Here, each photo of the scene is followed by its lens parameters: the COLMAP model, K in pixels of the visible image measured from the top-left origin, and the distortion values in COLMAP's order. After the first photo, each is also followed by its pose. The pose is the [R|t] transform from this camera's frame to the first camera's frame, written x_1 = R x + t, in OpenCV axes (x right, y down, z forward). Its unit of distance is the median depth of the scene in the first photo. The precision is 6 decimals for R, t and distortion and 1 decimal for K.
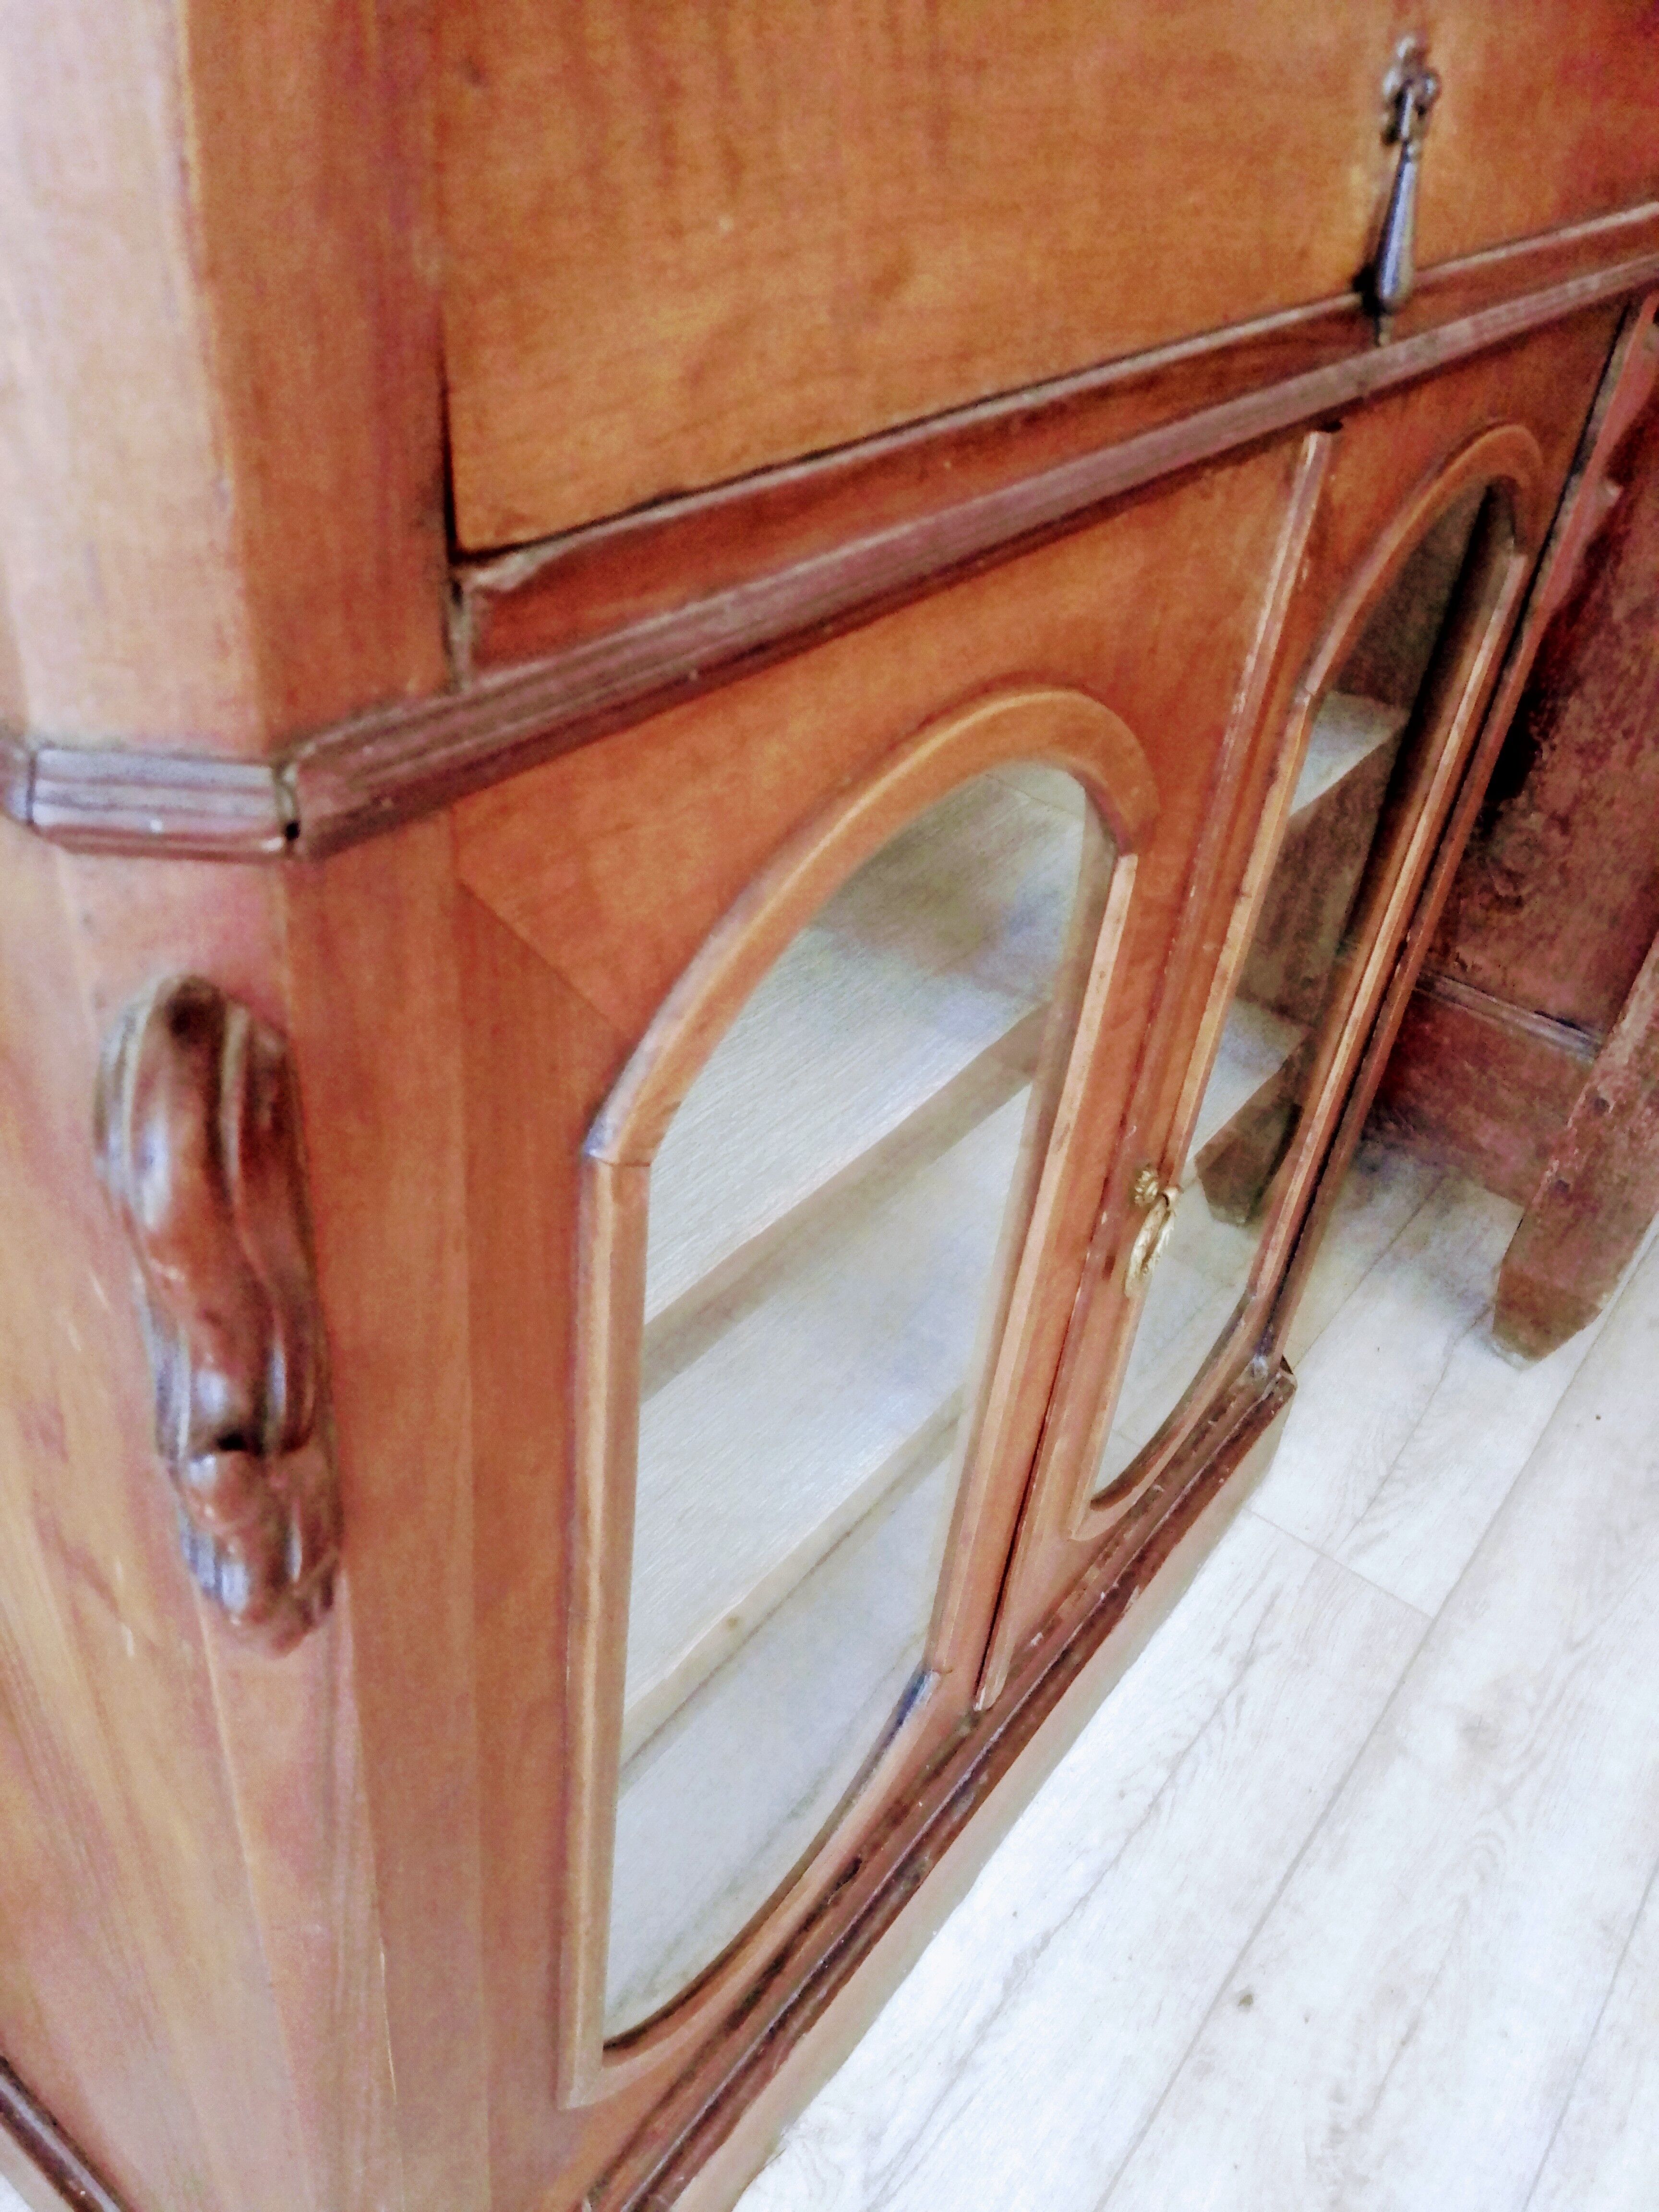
lens RADIAL K [[1694.4, 0, 829.8], [0, 1694.4, 1100.8], [0, 0, 1]] dist [0.049197, -0.104089]
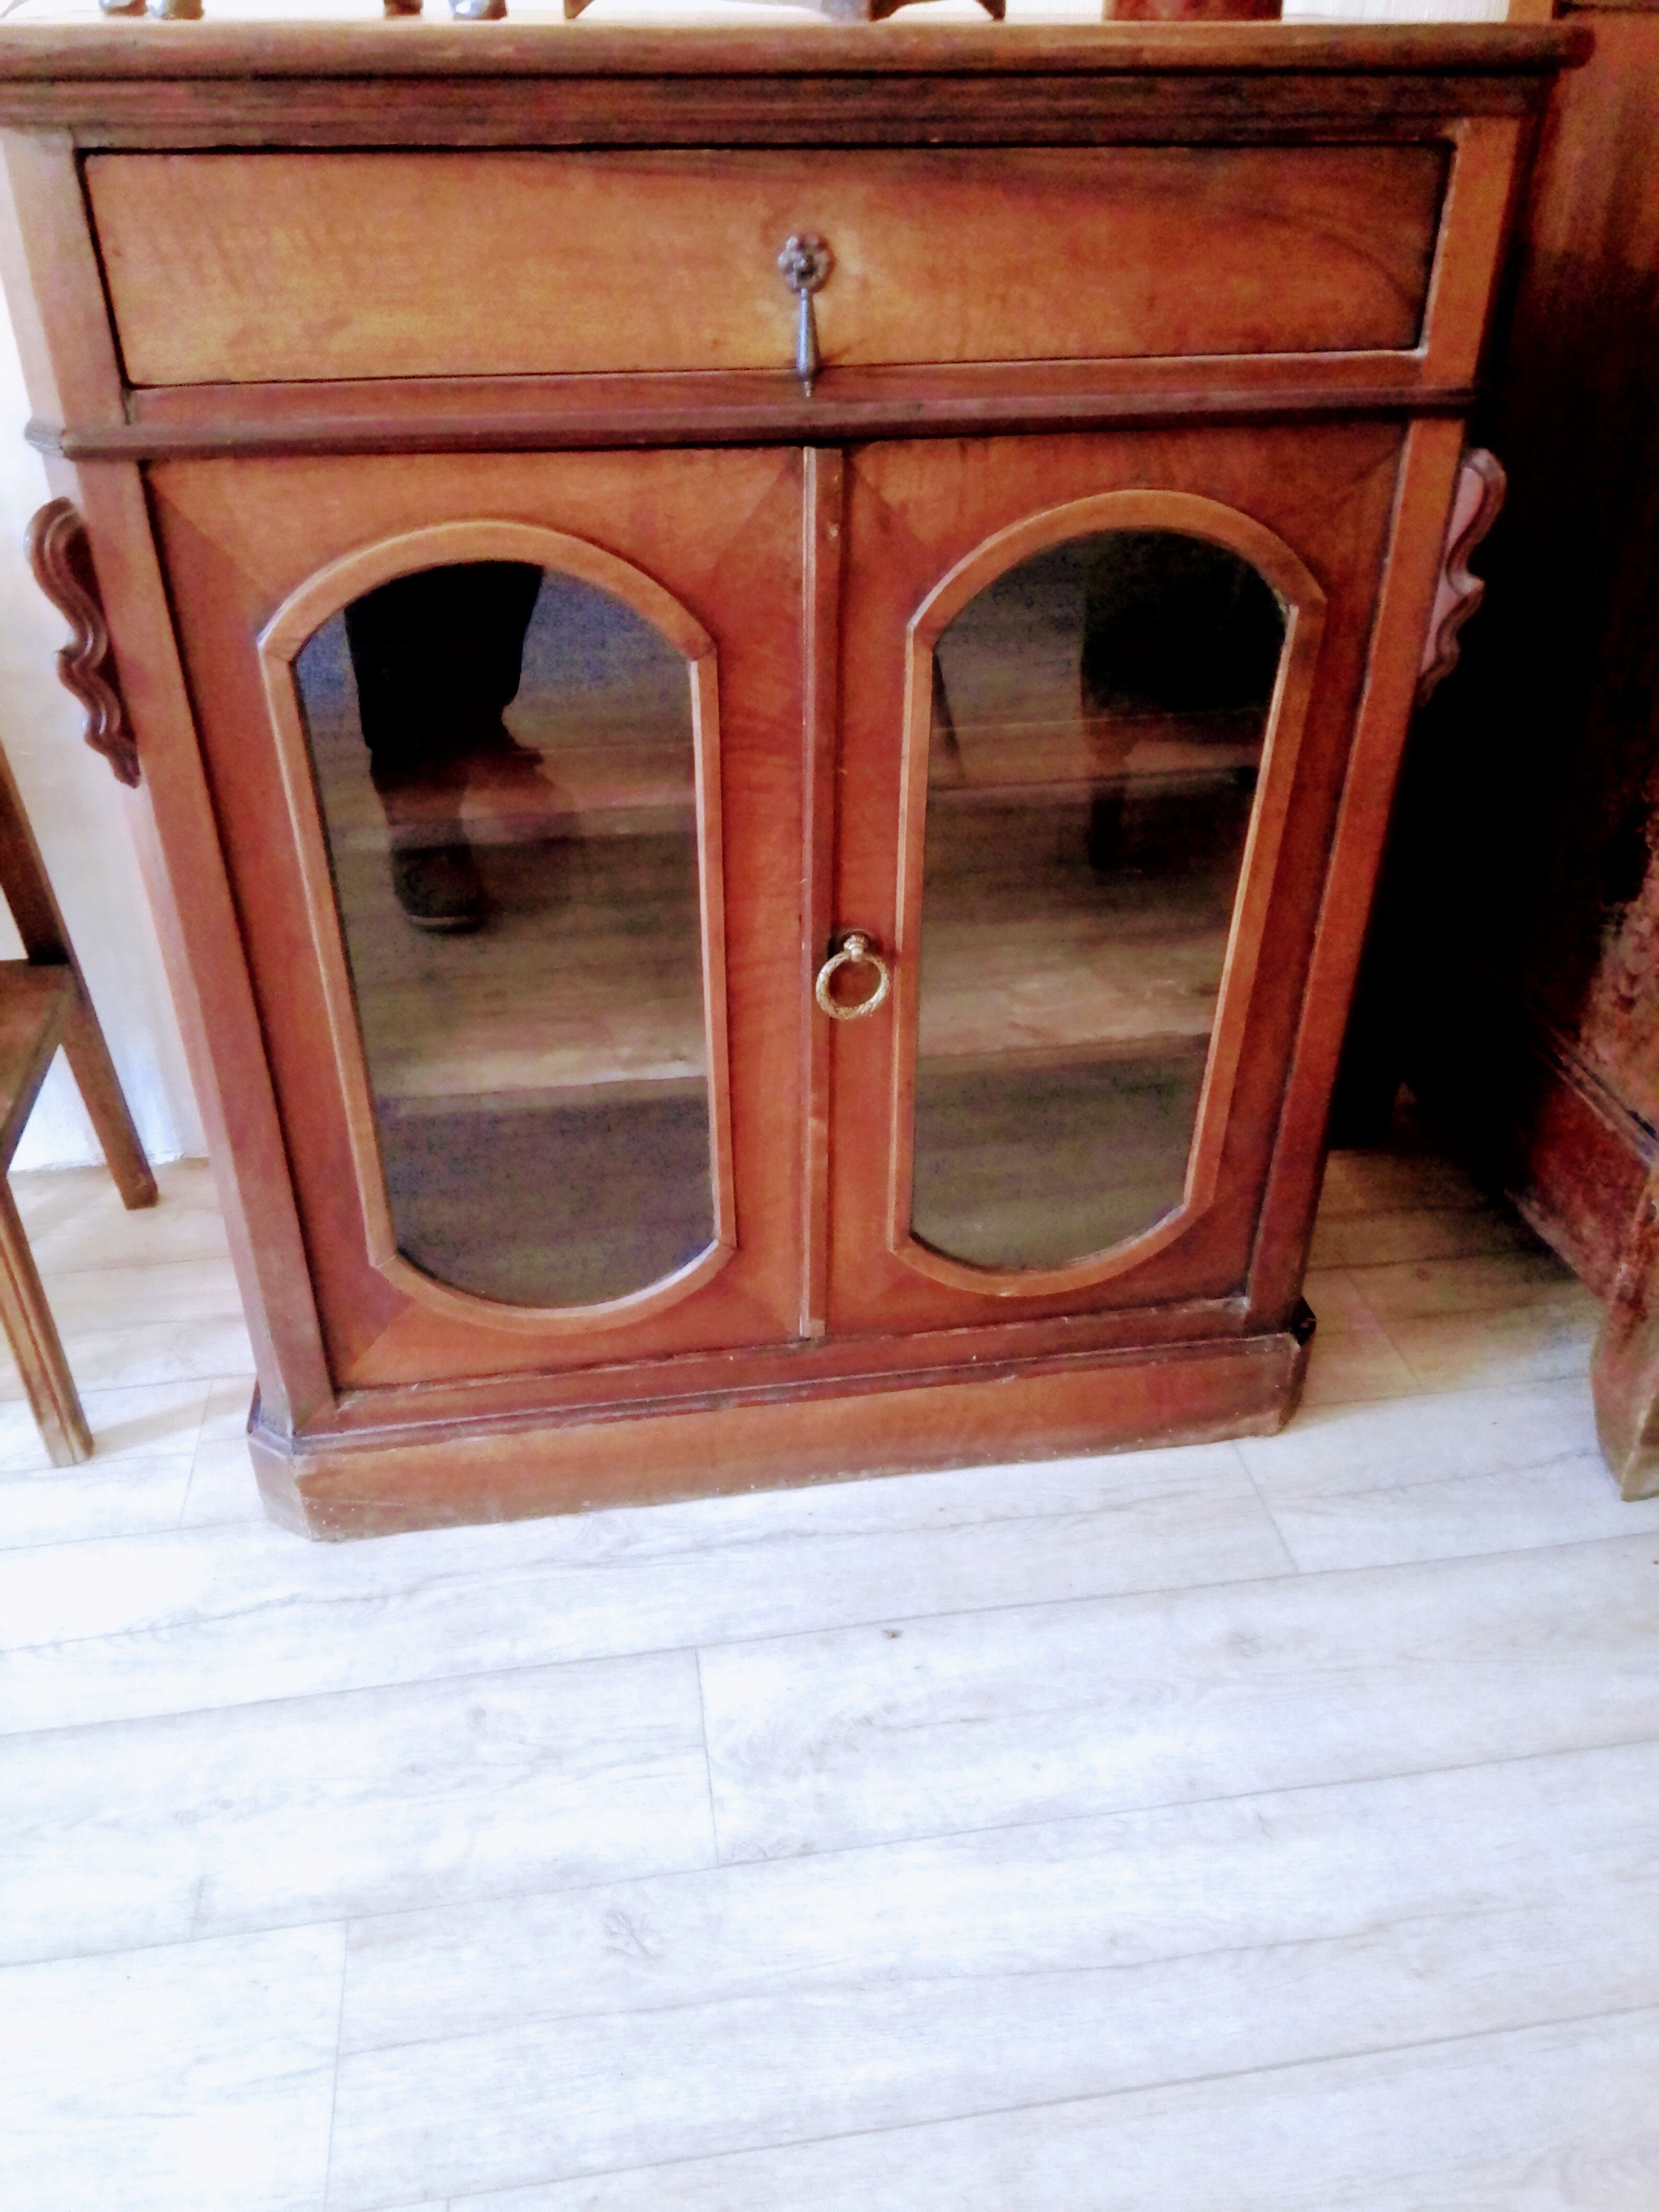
lens RADIAL K [[1700.2, 0, 835.1], [0, 1700.2, 1113.6], [0, 0, 1]] dist [0.011762, -0.005461]
pose [[0.716075, 0.301342, -0.629627, 0.836068], [-0.361345, 0.931775, 0.034993, 0.103549], [0.597216, 0.202455, 0.776109, -0.133922]]
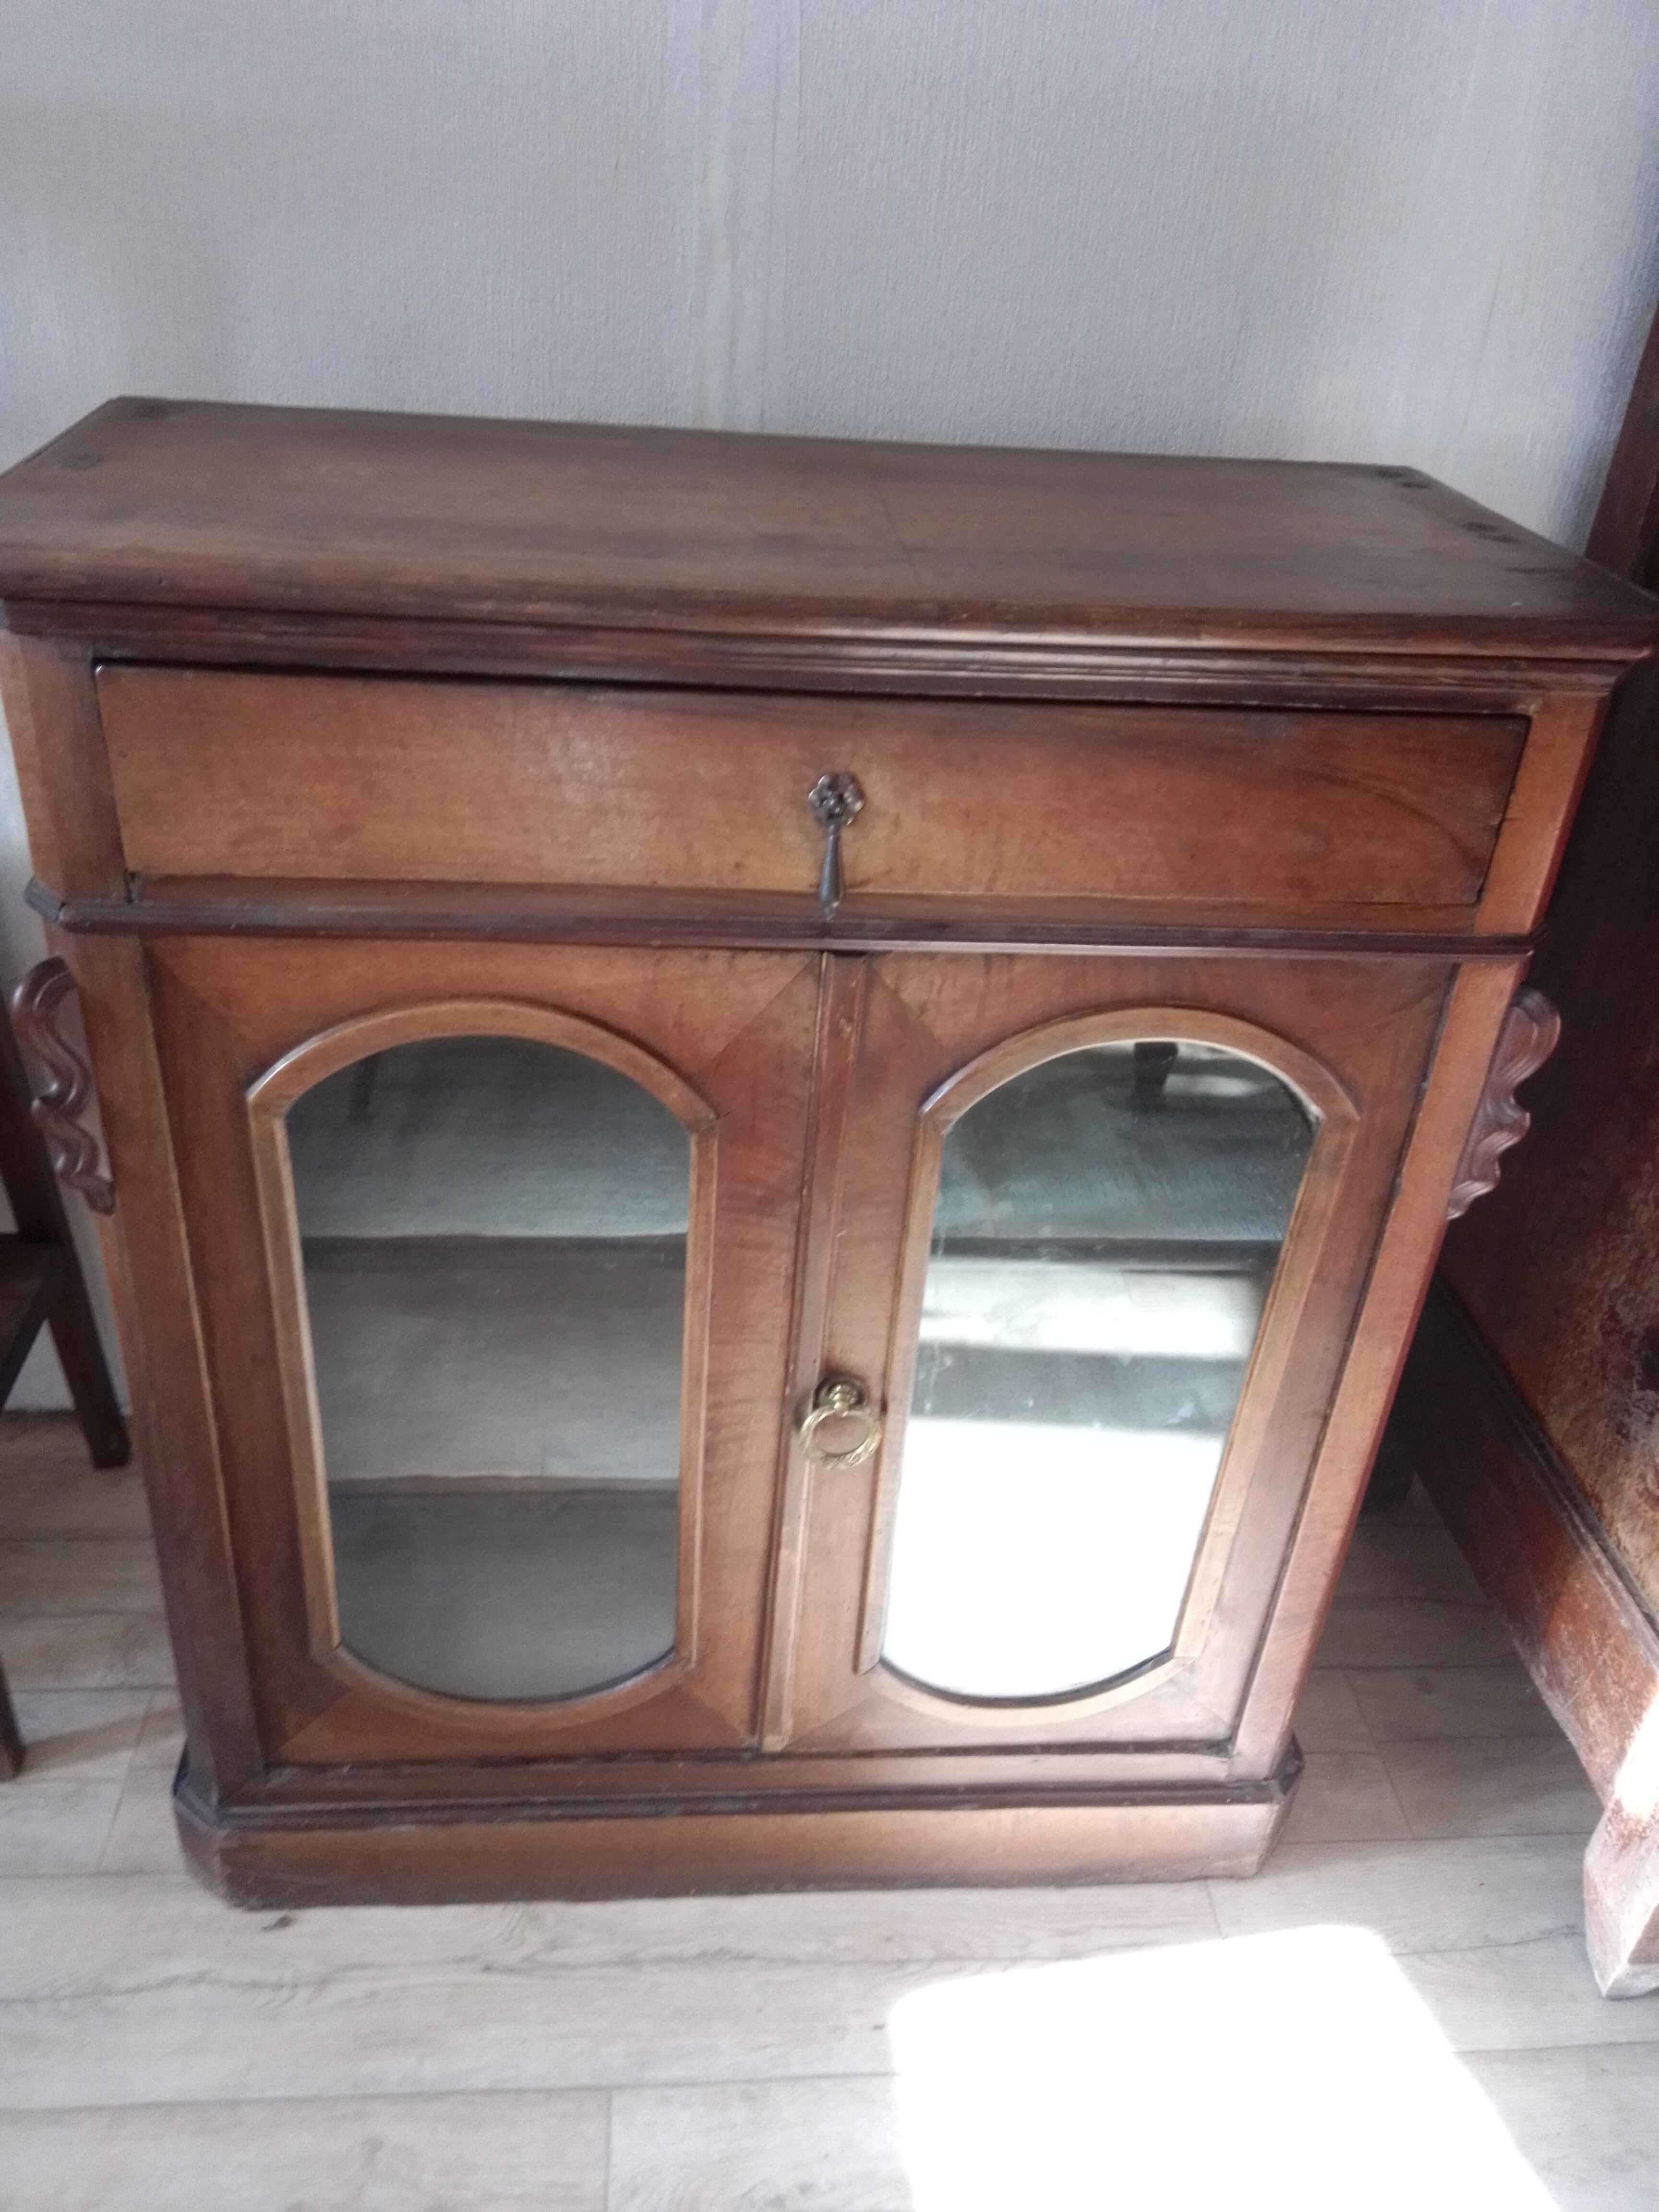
lens RADIAL K [[1694.4, 0, 829.8], [0, 1694.4, 1100.8], [0, 0, 1]] dist [0.049197, -0.104089]
pose [[0.669375, 0.338863, -0.661141, 0.750611], [-0.445919, 0.895044, 0.007276, -0.131000], [0.594216, 0.289945, 0.750226, -0.141613]]
